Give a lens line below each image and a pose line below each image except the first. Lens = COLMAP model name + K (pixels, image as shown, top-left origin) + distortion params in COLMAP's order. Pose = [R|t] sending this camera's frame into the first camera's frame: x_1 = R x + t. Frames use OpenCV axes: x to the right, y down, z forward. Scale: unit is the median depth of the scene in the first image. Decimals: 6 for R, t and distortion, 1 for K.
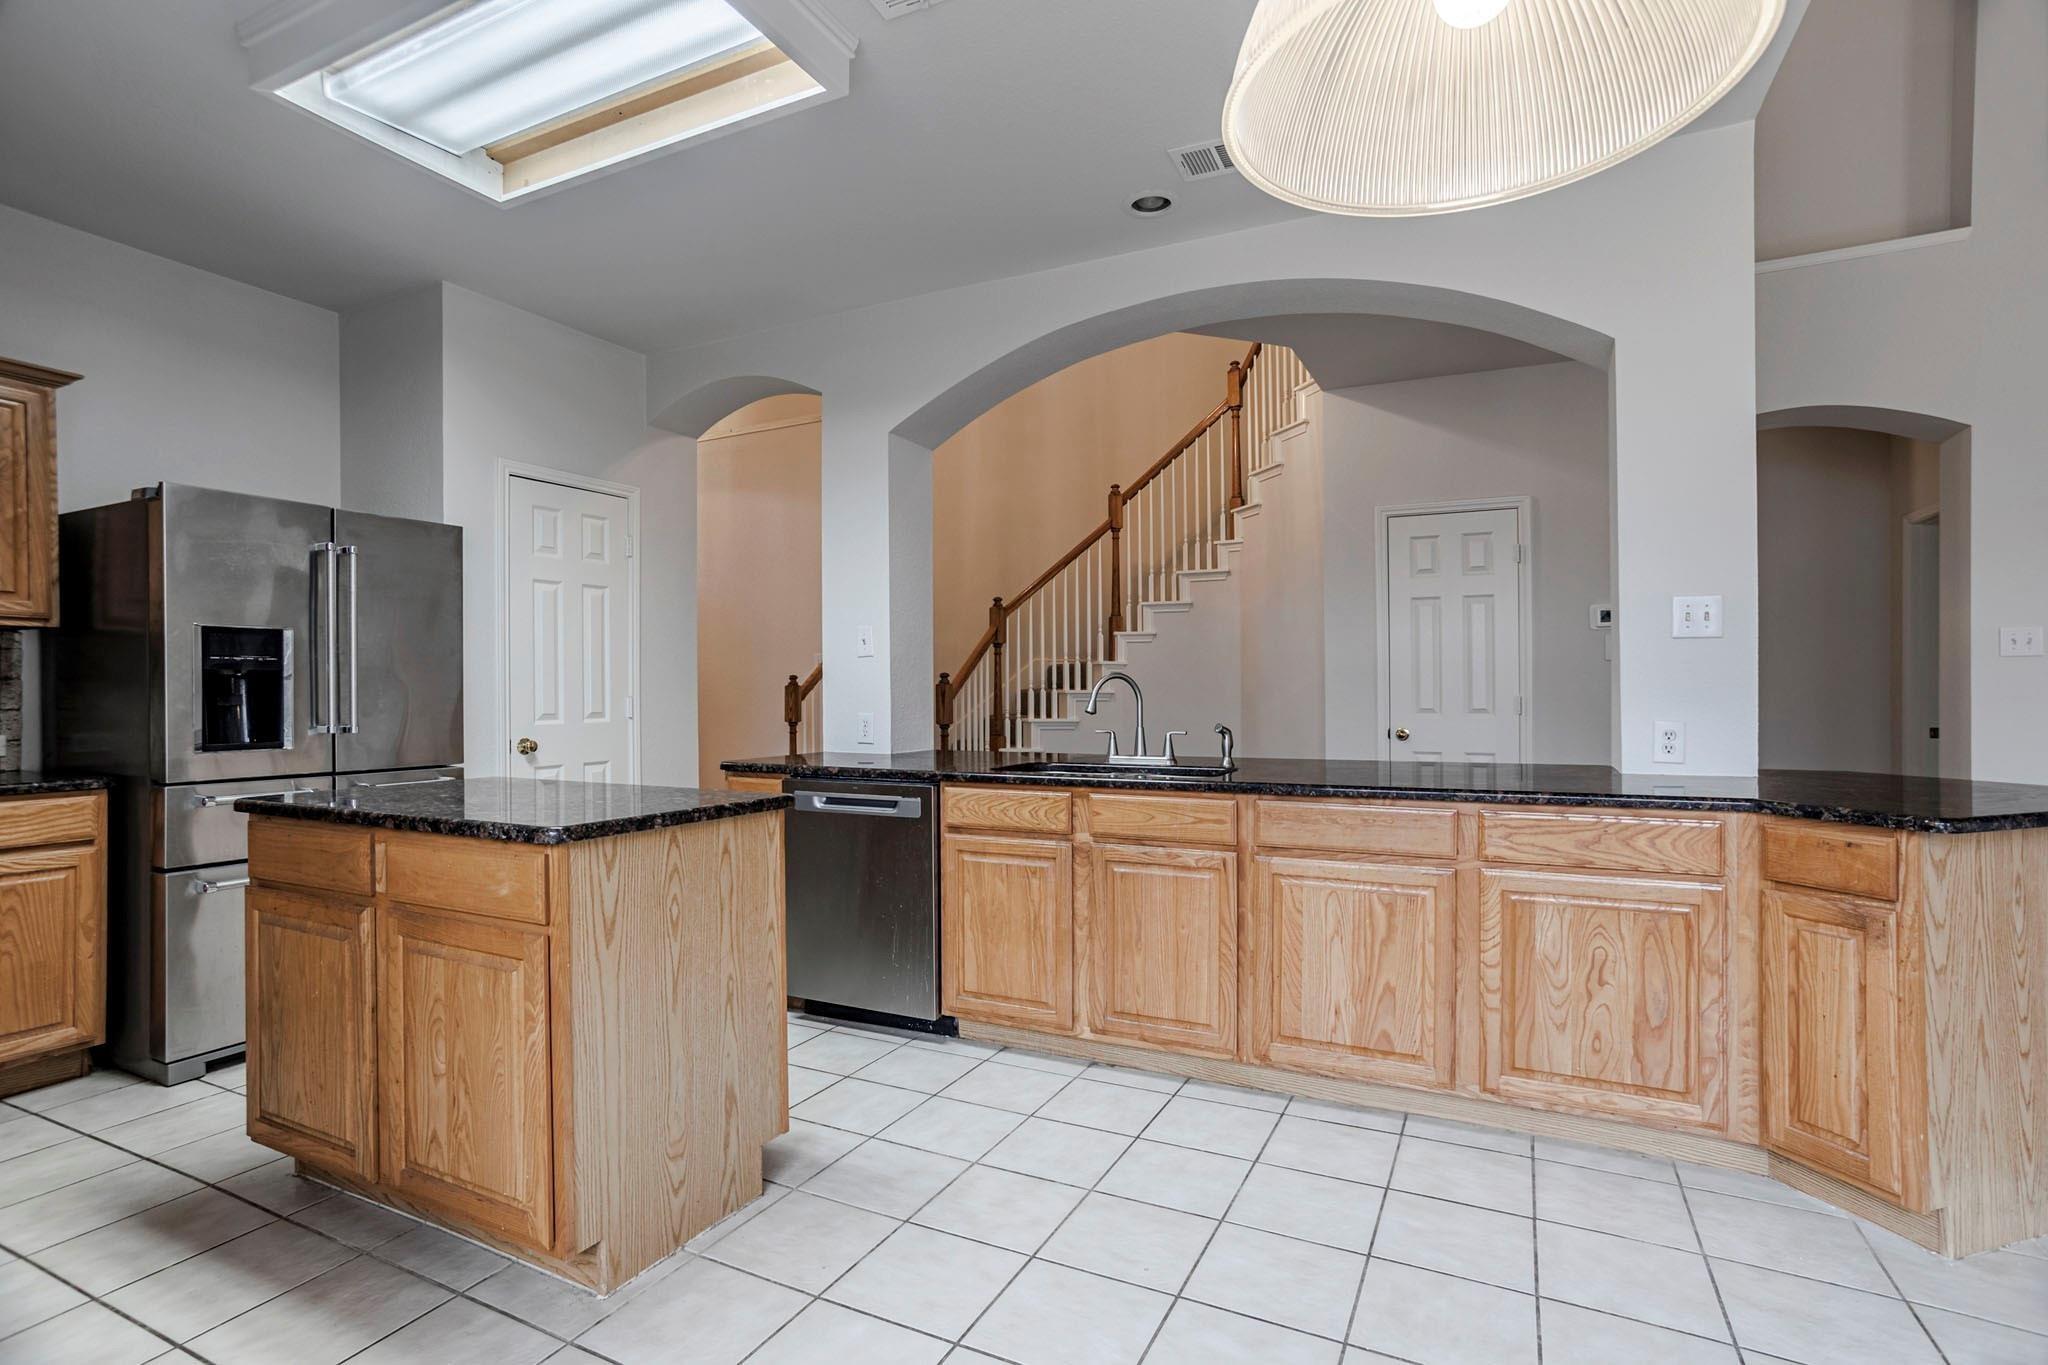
lens RADIAL K [[1003.0, 0, 1024.0], [0, 1003.0, 682.5], [0, 0, 1]] dist [-0.049599, 0.024111]
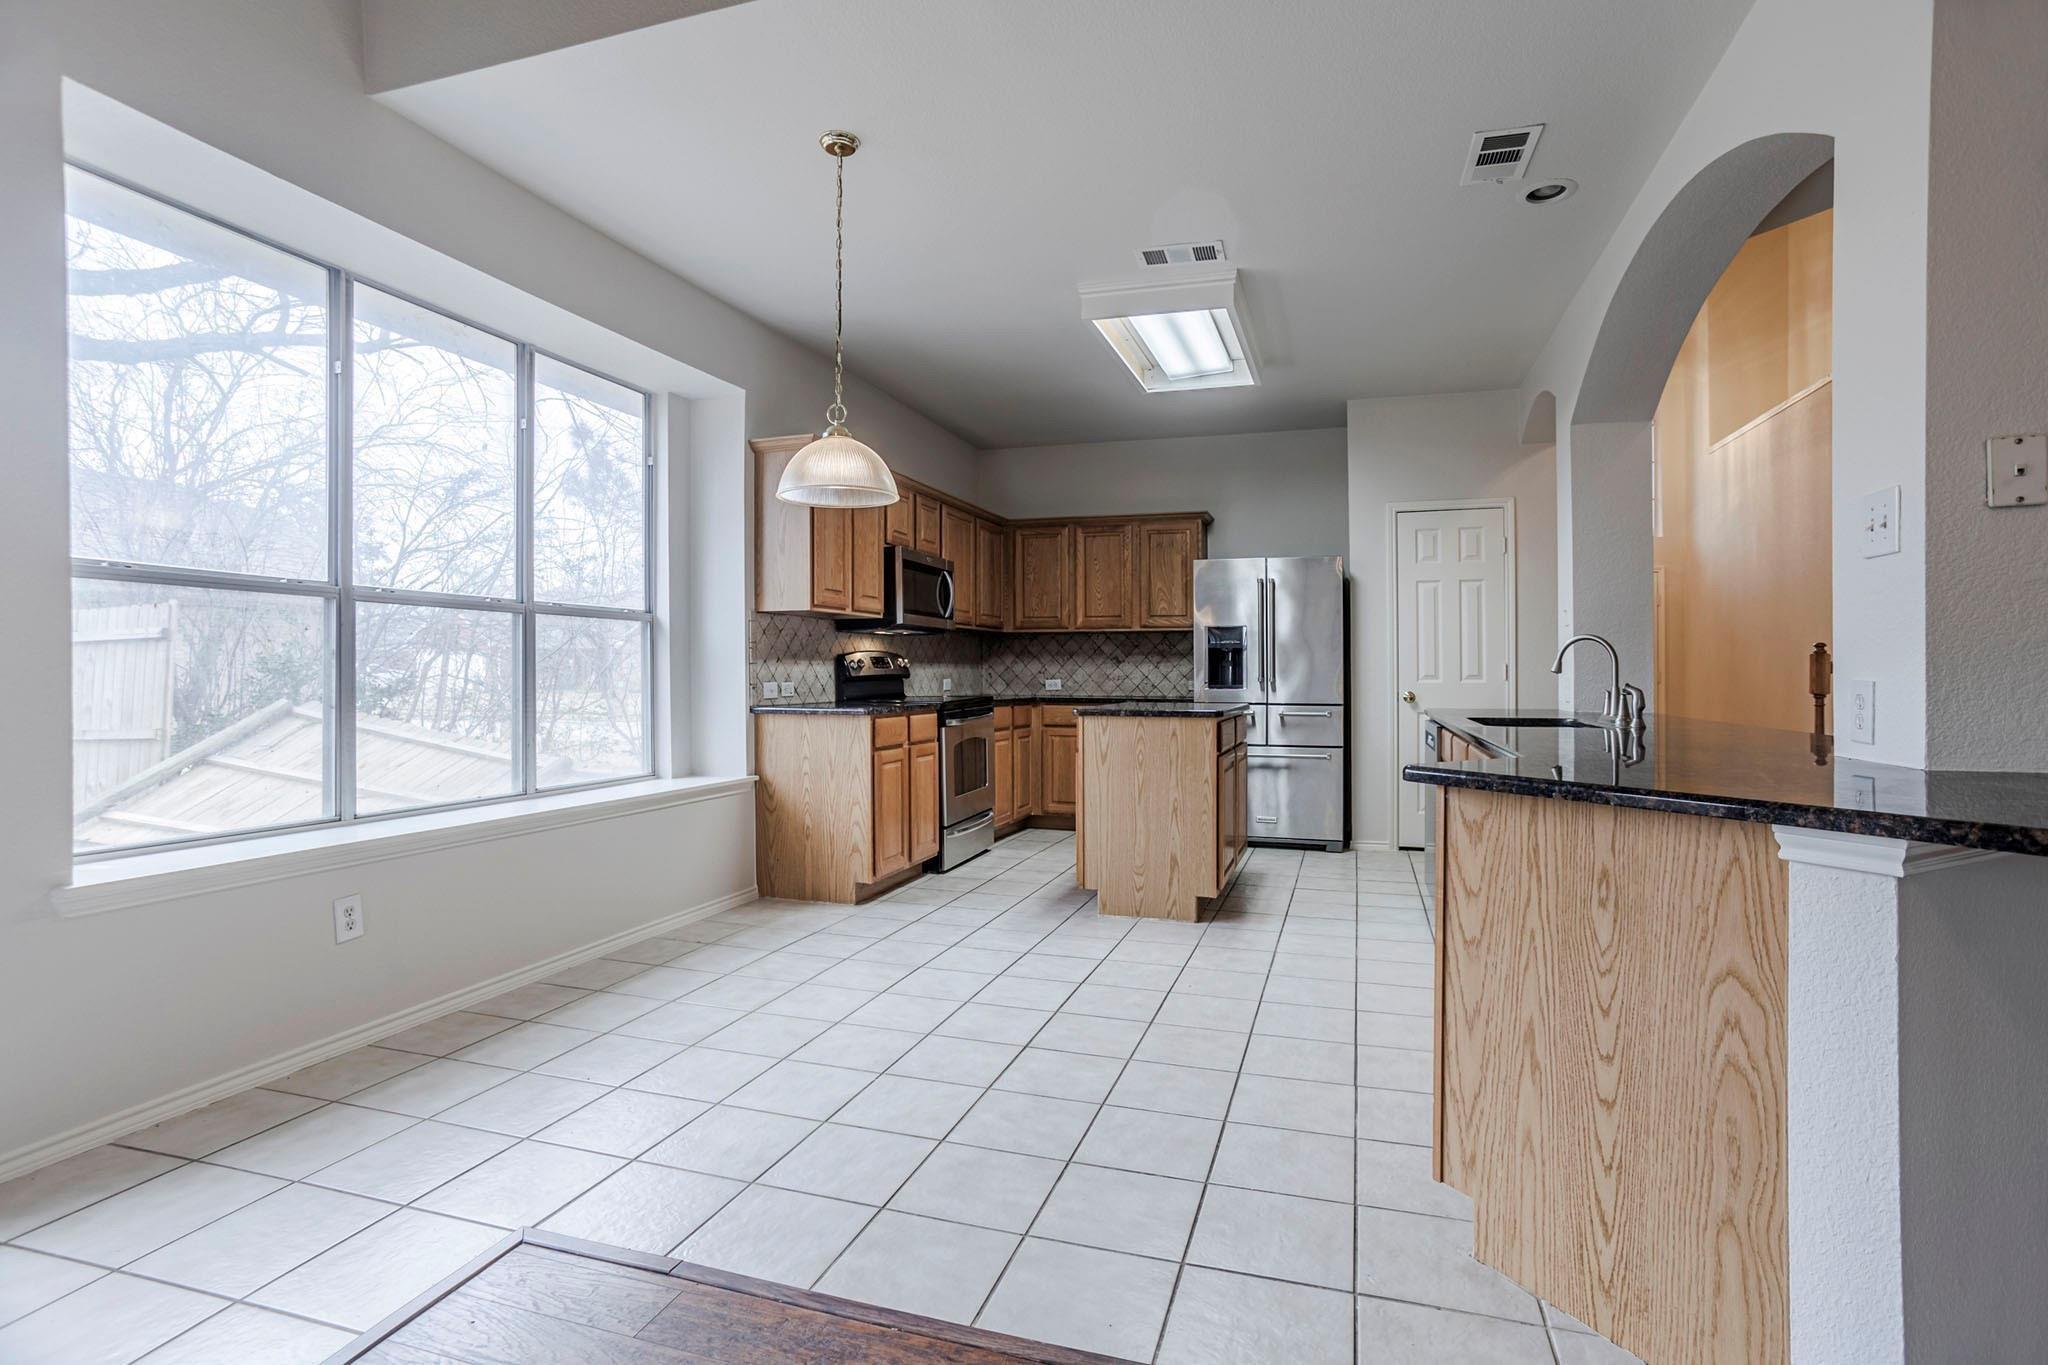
lens RADIAL K [[1003.0, 0, 1024.0], [0, 1003.0, 682.5], [0, 0, 1]] dist [-0.049599, 0.024111]
pose [[0.156836, 0.016098, -0.987493, 1.702861], [0.003315, 0.999853, 0.016826, 0.034259], [0.987619, -0.005913, 0.156760, 0.424731]]
